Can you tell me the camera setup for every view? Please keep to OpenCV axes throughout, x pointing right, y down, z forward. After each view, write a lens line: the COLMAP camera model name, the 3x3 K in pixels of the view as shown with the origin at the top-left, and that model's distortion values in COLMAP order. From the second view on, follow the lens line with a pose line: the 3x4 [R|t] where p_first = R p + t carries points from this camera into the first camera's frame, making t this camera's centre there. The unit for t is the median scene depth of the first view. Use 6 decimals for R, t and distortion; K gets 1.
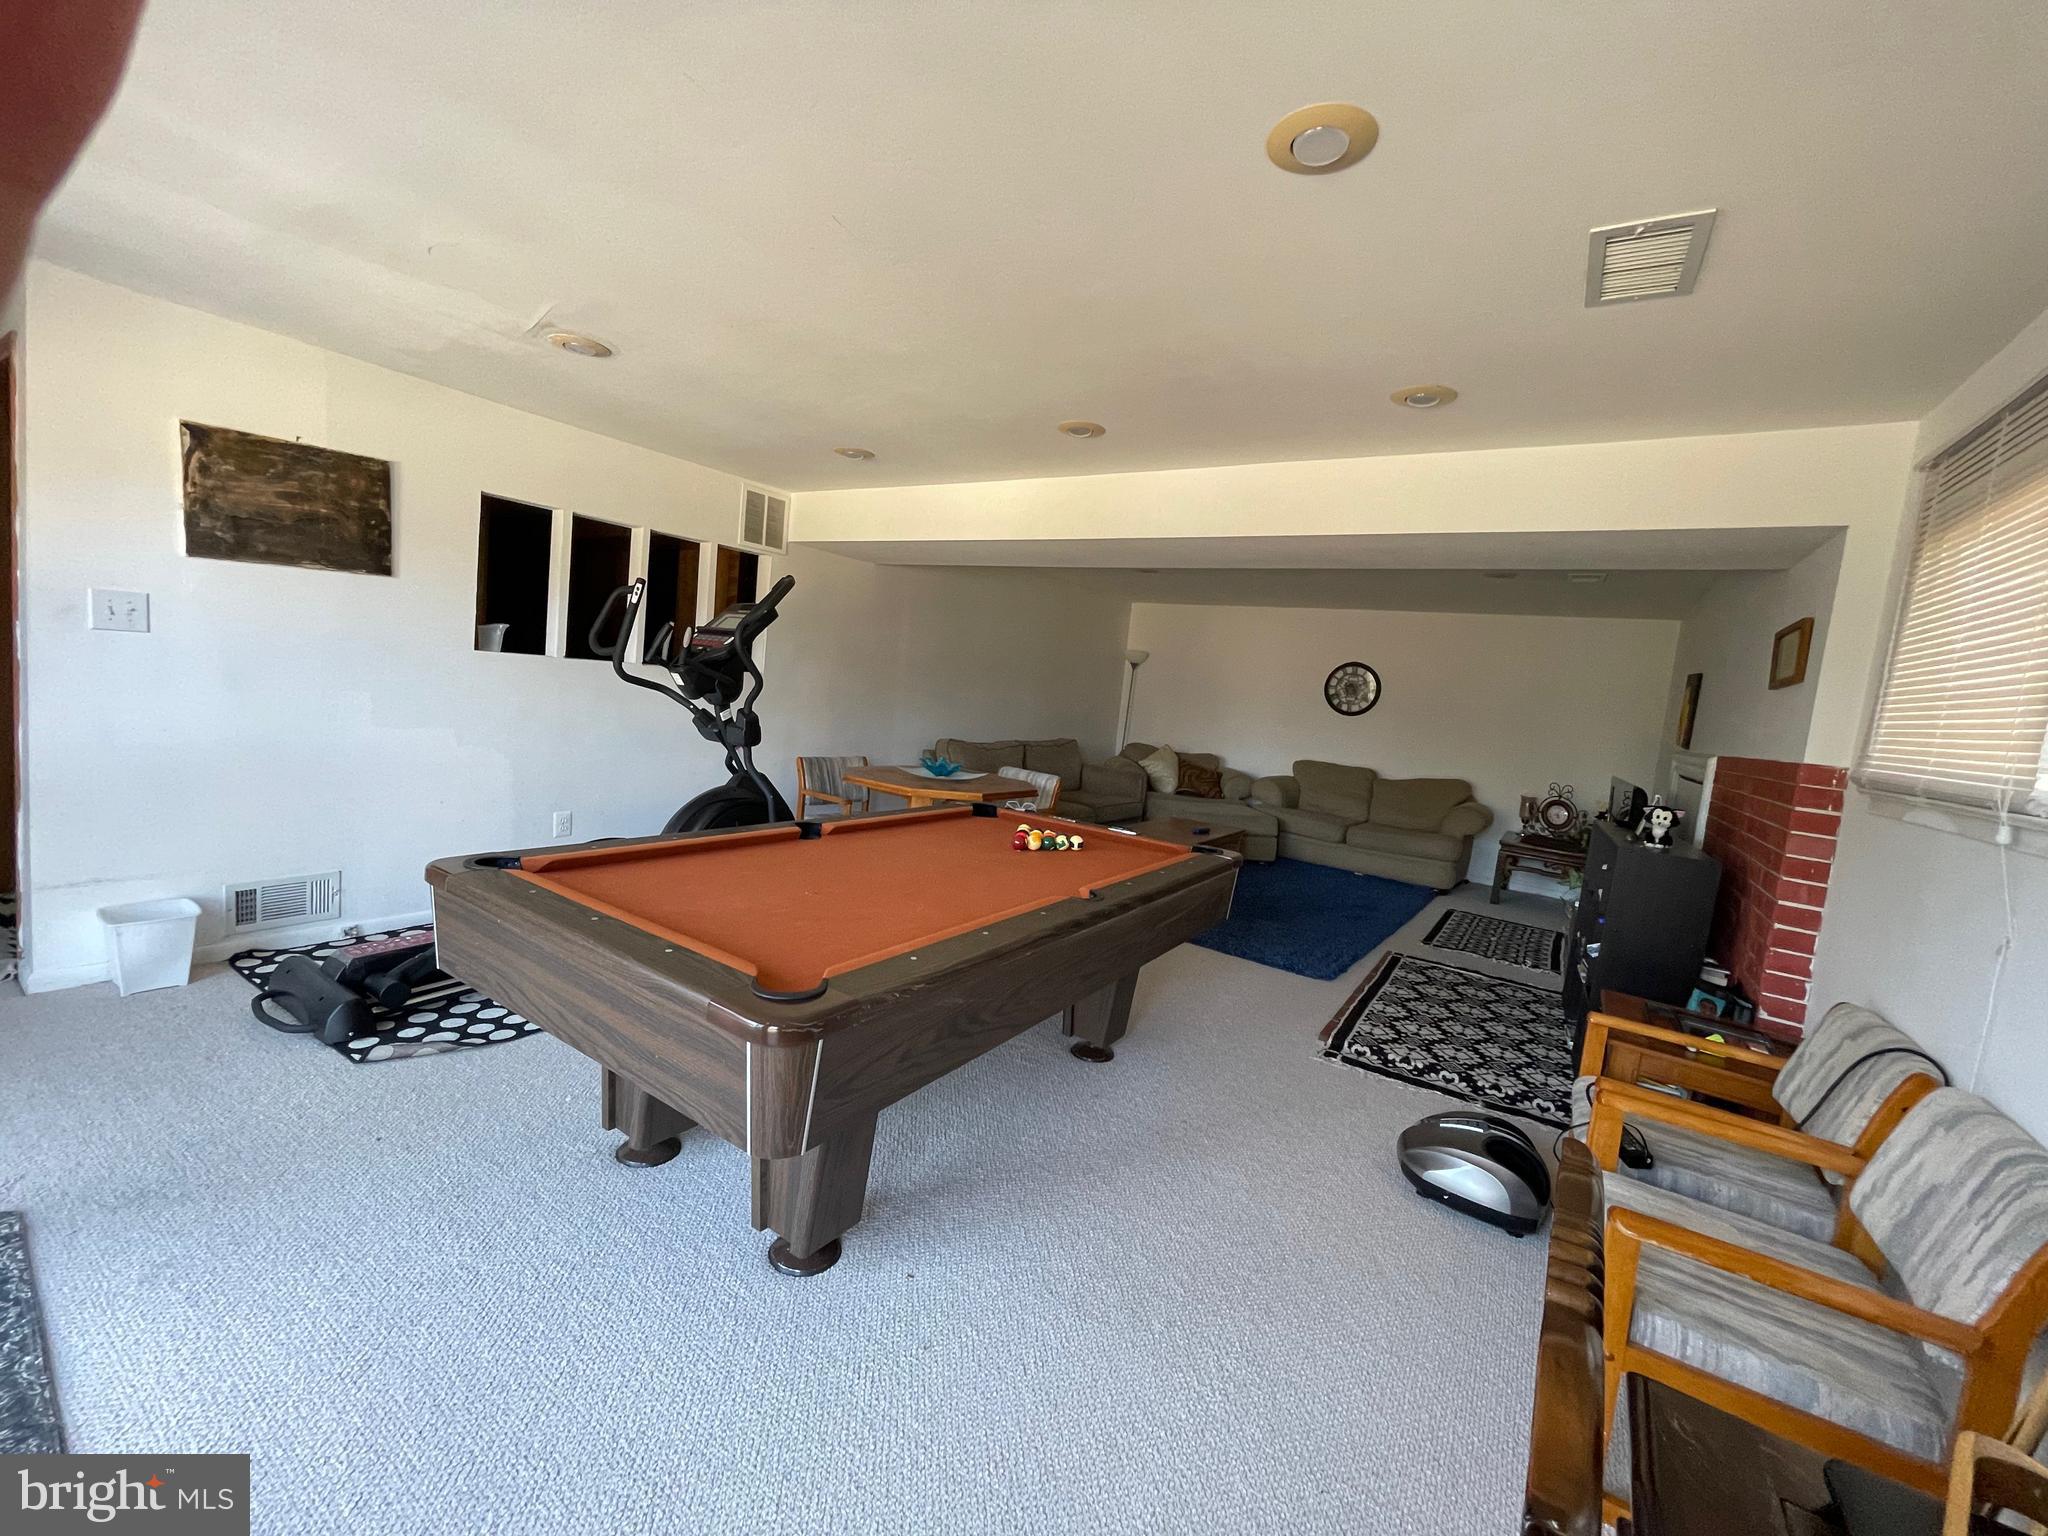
lens RADIAL K [[826.0, 0, 1019.7], [0, 826.0, 762.1], [0, 0, 1]] dist [-0.002692, 0.000035]
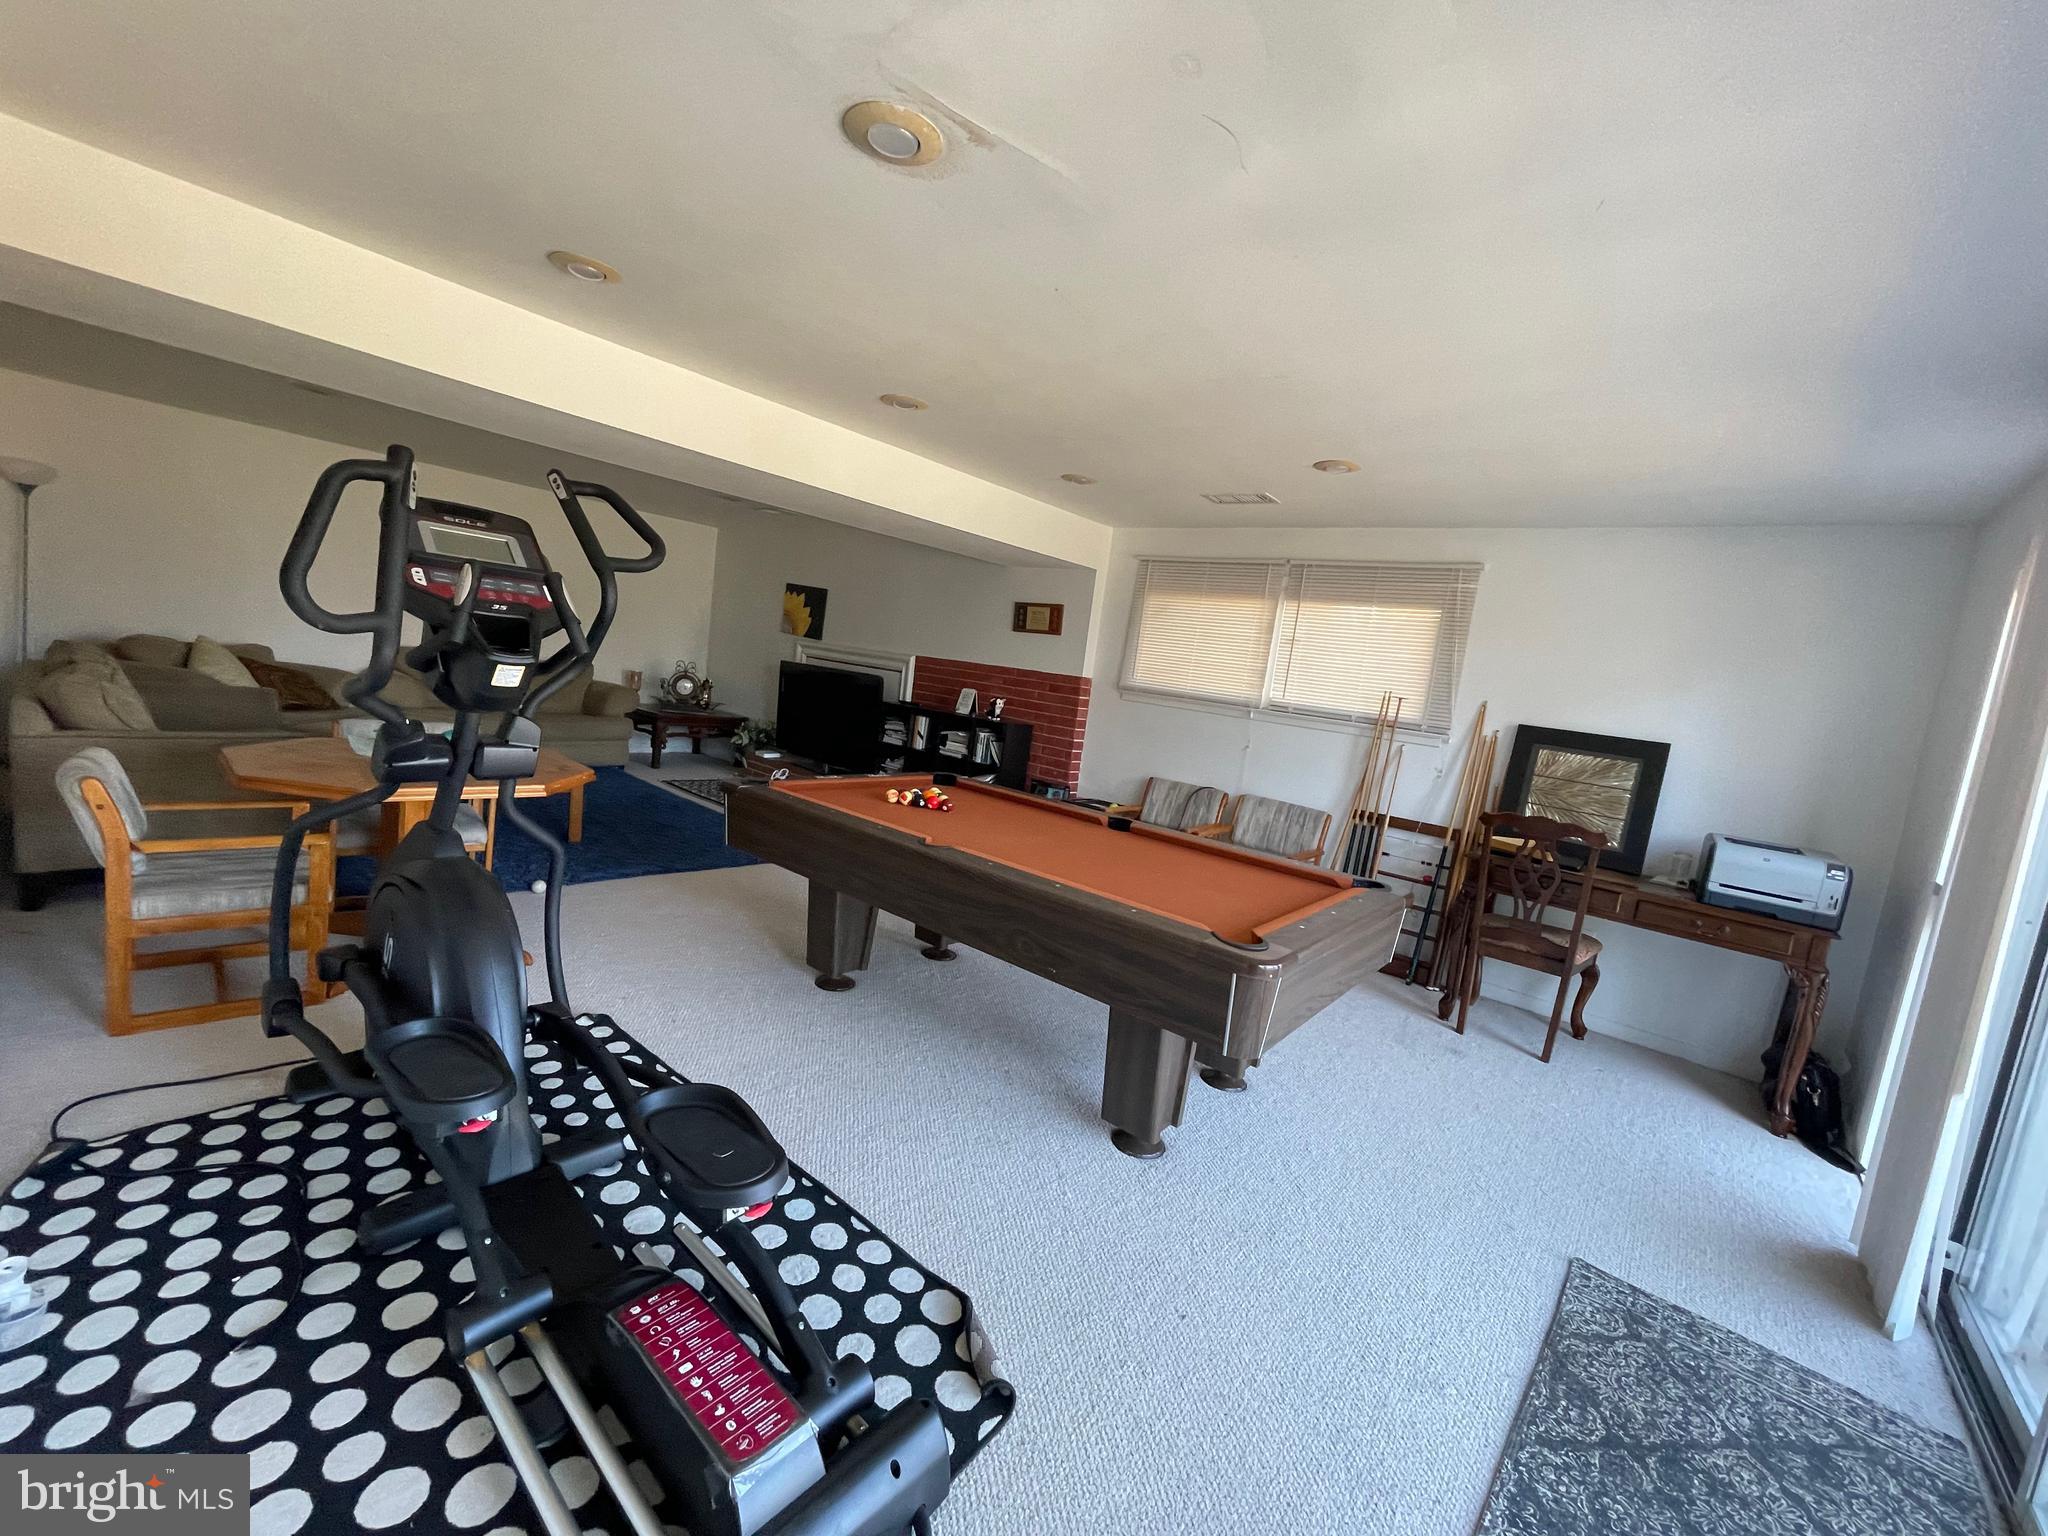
lens RADIAL K [[826.0, 0, 1011.5], [0, 826.0, 760.7], [0, 0, 1]] dist [-0.002692, 0.000035]
pose [[0.118672, -0.203169, 0.971926, -0.946190], [-0.022196, 0.978055, 0.207161, -0.173797], [-0.992685, -0.046157, 0.111558, 0.694313]]
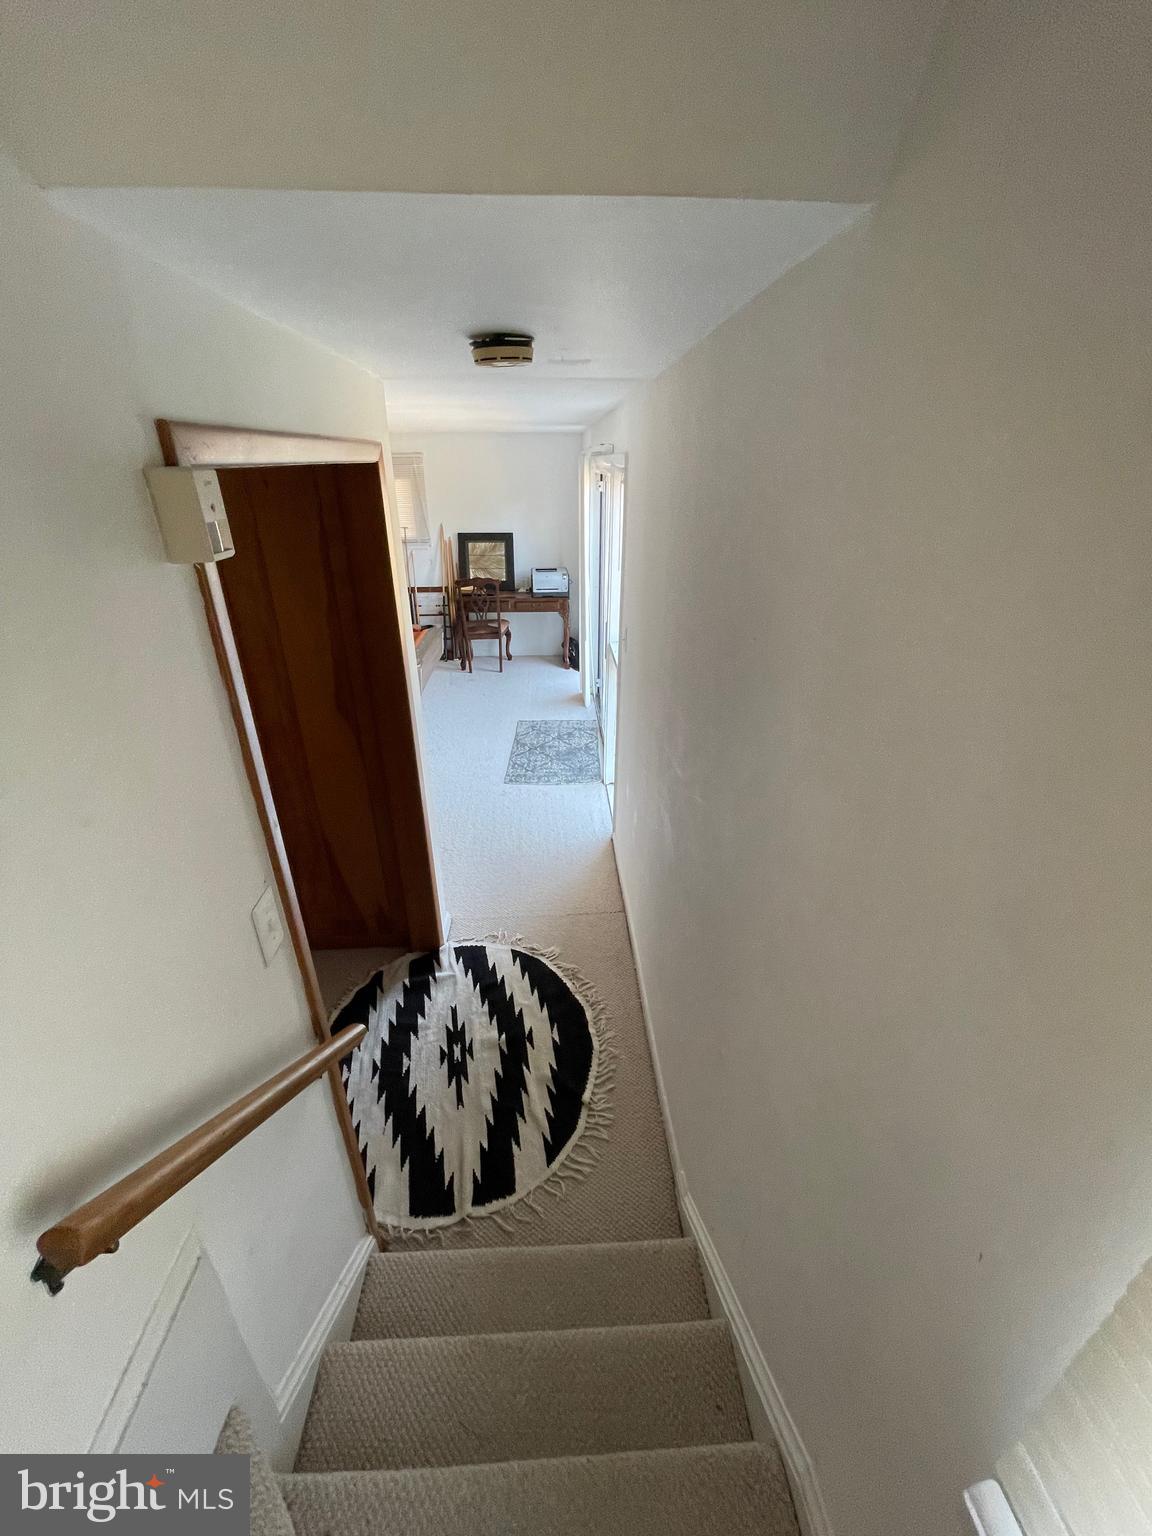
lens RADIAL K [[619.5, 0, 608.5], [0, 619.5, 765.9], [0, 0, 1]] dist [-0.002692, 0.000035]
pose [[-0.625022, -0.433975, 0.648855, -1.602285], [-0.003662, 0.832839, 0.553503, -0.471337], [-0.780598, 0.343575, -0.522132, 1.015648]]
